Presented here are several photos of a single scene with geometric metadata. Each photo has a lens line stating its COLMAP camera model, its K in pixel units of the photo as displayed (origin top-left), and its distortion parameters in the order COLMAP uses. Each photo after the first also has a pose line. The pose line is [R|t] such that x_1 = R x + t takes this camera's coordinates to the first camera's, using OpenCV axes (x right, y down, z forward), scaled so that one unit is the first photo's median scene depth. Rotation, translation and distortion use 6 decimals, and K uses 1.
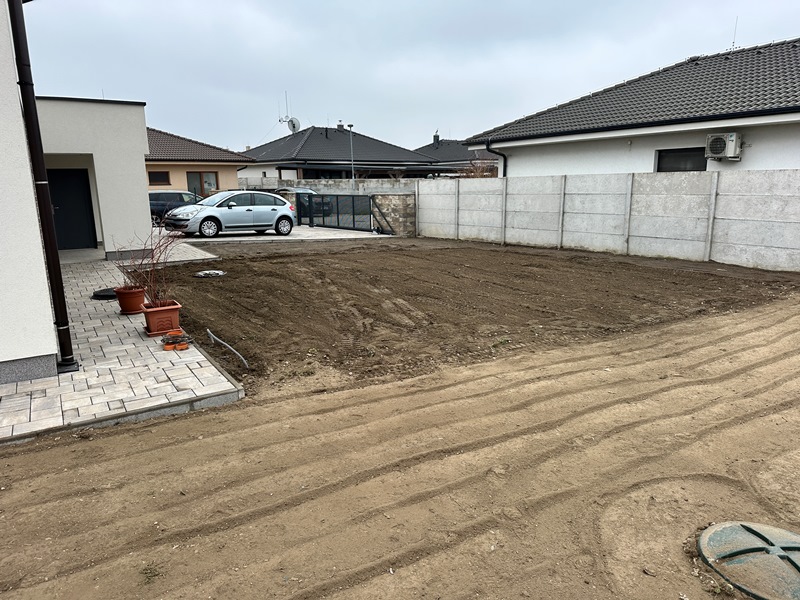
lens RADIAL K [[555.4, 0, 400.0], [0, 555.4, 300.0], [0, 0, 1]] dist [0.122506, -0.175136]
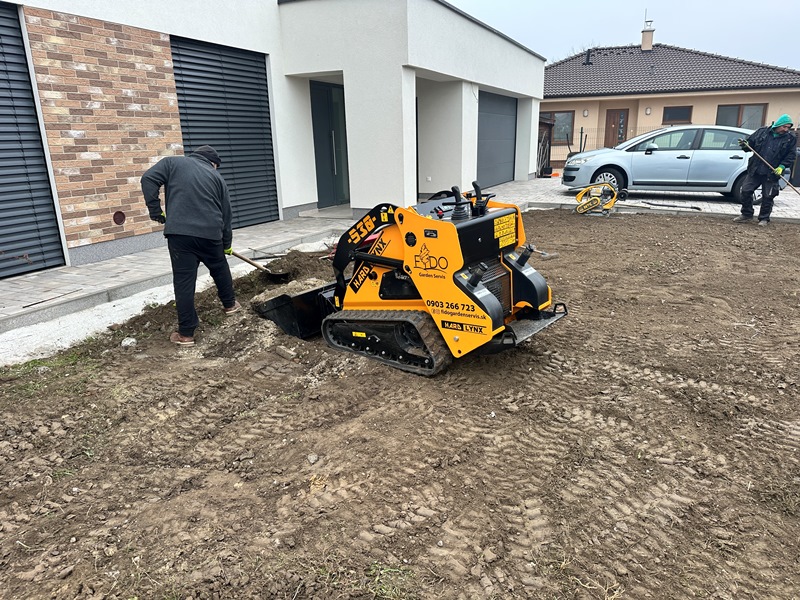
lens RADIAL K [[556.8, 0, 395.1], [0, 556.8, 293.2], [0, 0, 1]] dist [0.077258, -0.094012]
pose [[0.541616, 0.229934, -0.808568, 0.085870], [-0.163463, 0.972312, 0.167003, -0.063434], [0.824580, 0.041719, 0.564205, 0.375543]]
